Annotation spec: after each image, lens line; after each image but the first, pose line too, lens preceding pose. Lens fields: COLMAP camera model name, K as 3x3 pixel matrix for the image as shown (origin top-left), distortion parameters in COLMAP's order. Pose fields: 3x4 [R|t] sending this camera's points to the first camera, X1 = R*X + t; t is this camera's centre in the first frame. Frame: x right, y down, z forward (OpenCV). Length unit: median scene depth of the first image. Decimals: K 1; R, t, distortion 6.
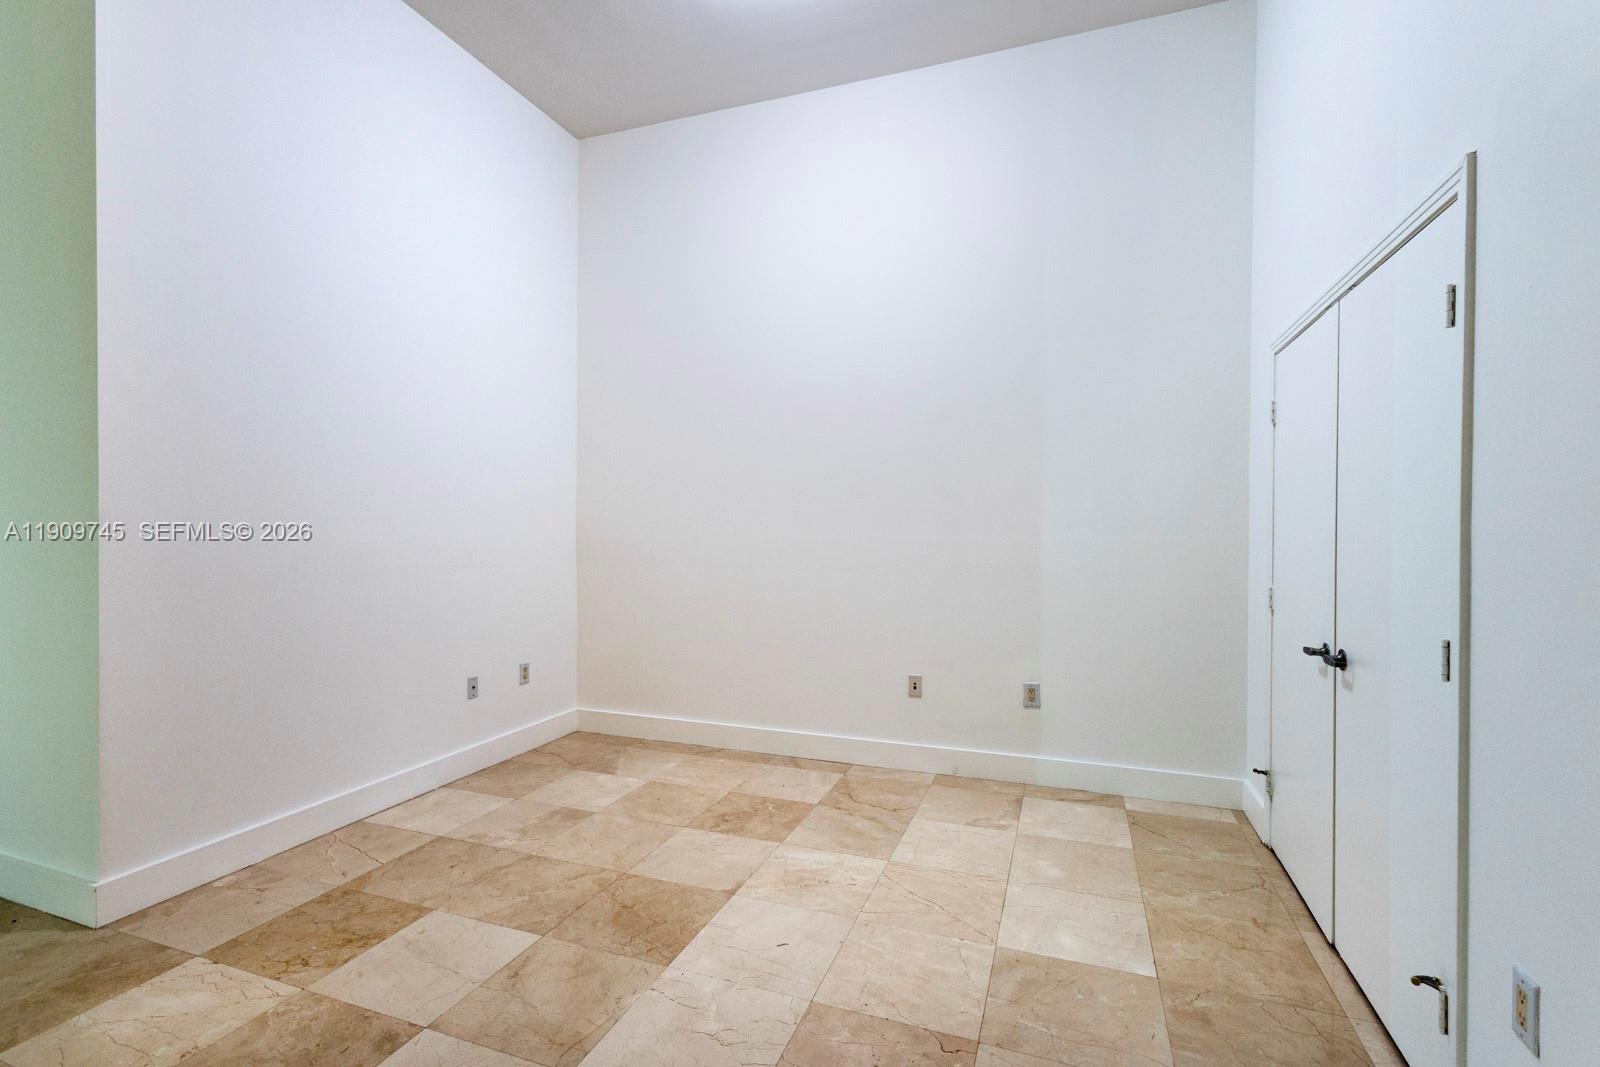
lens RADIAL K [[764.0, 0, 801.5], [0, 764.0, 515.6], [0, 0, 1]] dist [-0.000680, 0.000375]
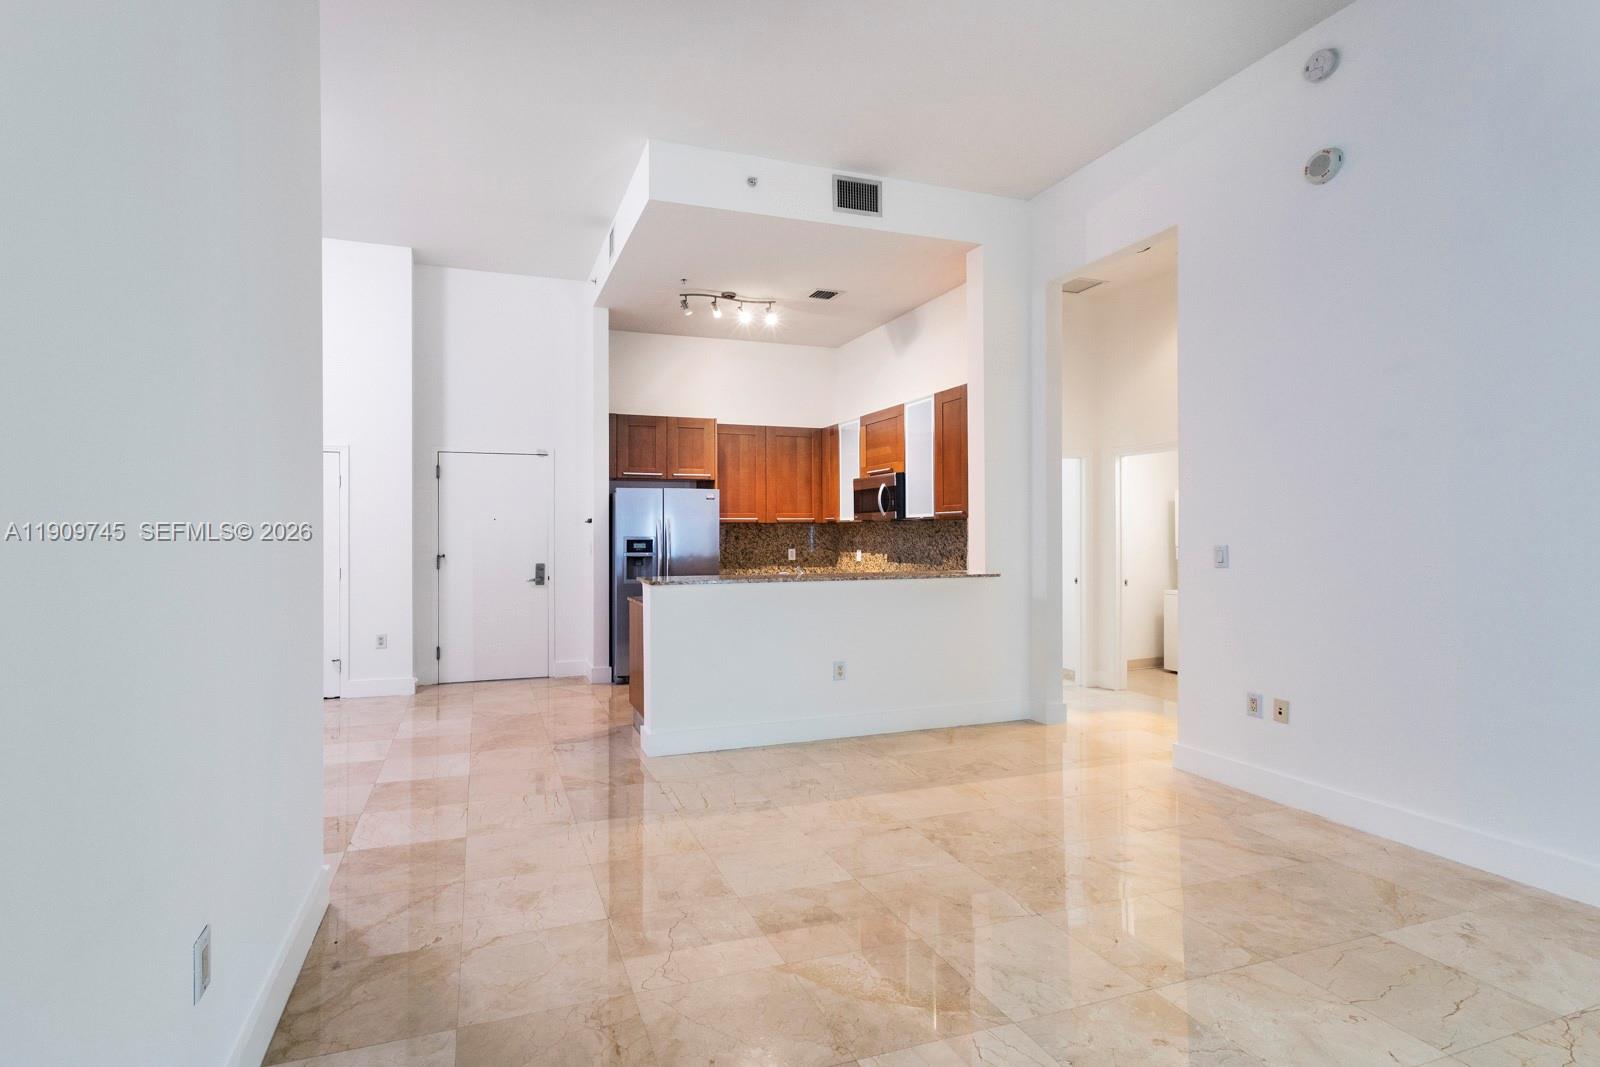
lens RADIAL K [[798.9, 0, 858.7], [0, 798.9, 527.4], [0, 0, 1]] dist [0.003993, 0.000895]
pose [[-0.731334, 0.008872, 0.681962, -2.668608], [0.011029, 0.999938, -0.001181, -0.003171], [-0.681930, 0.006657, -0.731387, 1.537034]]
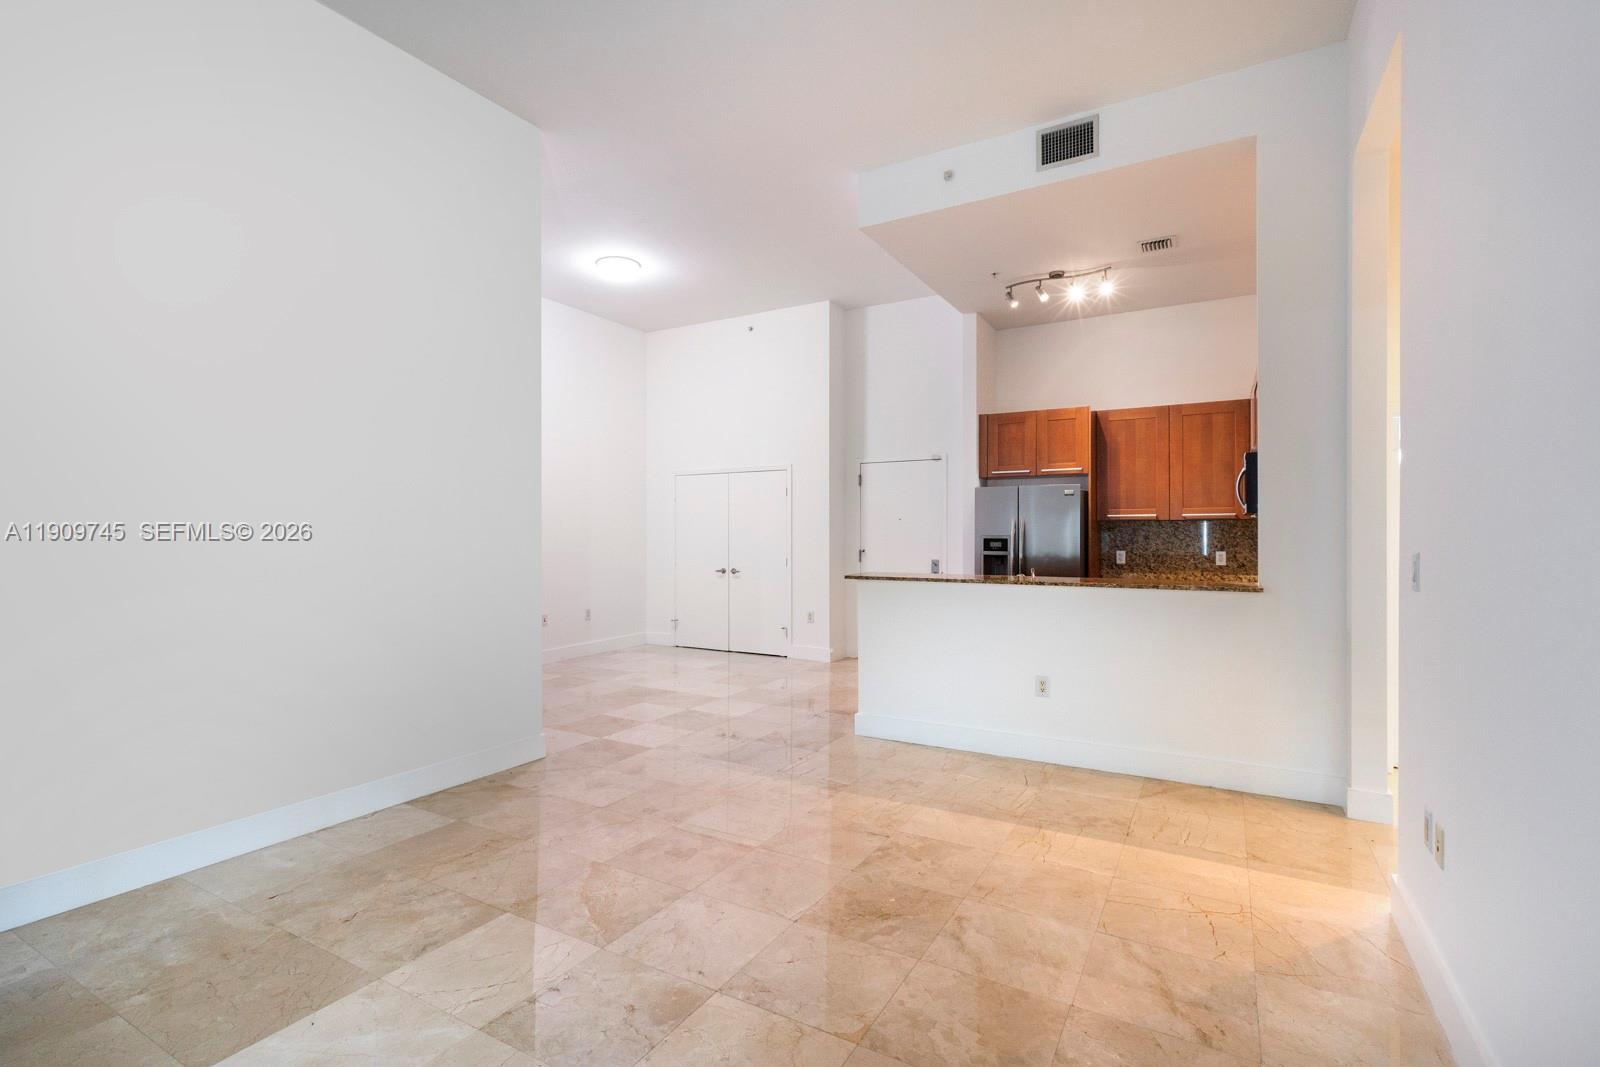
lens RADIAL K [[874.8, 0, 800.0], [0, 874.8, 533.5], [0, 0, 1]] dist [0.003606, 0.000711]
pose [[0.126295, -0.000141, 0.991993, -3.418992], [0.010929, 0.999939, -0.001250, 0.008570], [-0.991933, 0.011000, 0.126288, 0.129220]]
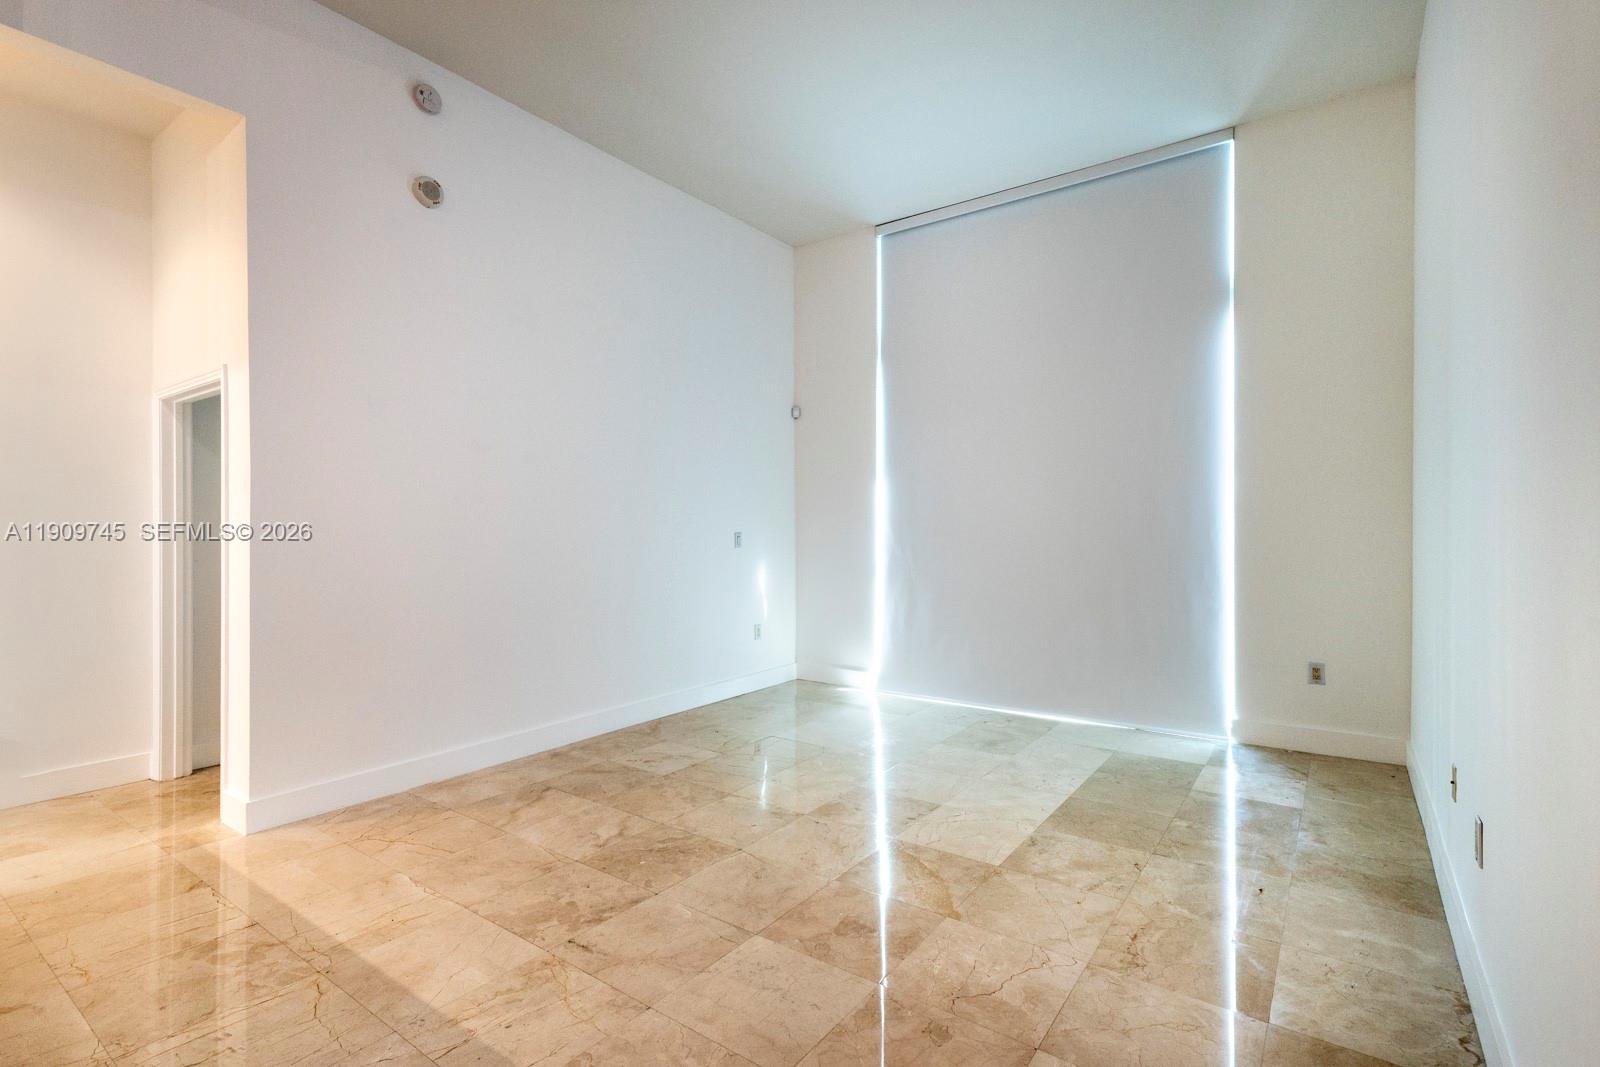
lens RADIAL K [[783.3, 0, 775.9], [0, 783.3, 528.5], [0, 0, 1]] dist [0.000943, 0.000448]
pose [[-0.247883, 0.001120, -0.968789, -0.472628], [-0.008011, 0.999963, 0.003205, 0.020375], [0.968757, 0.008555, -0.247865, 0.778255]]
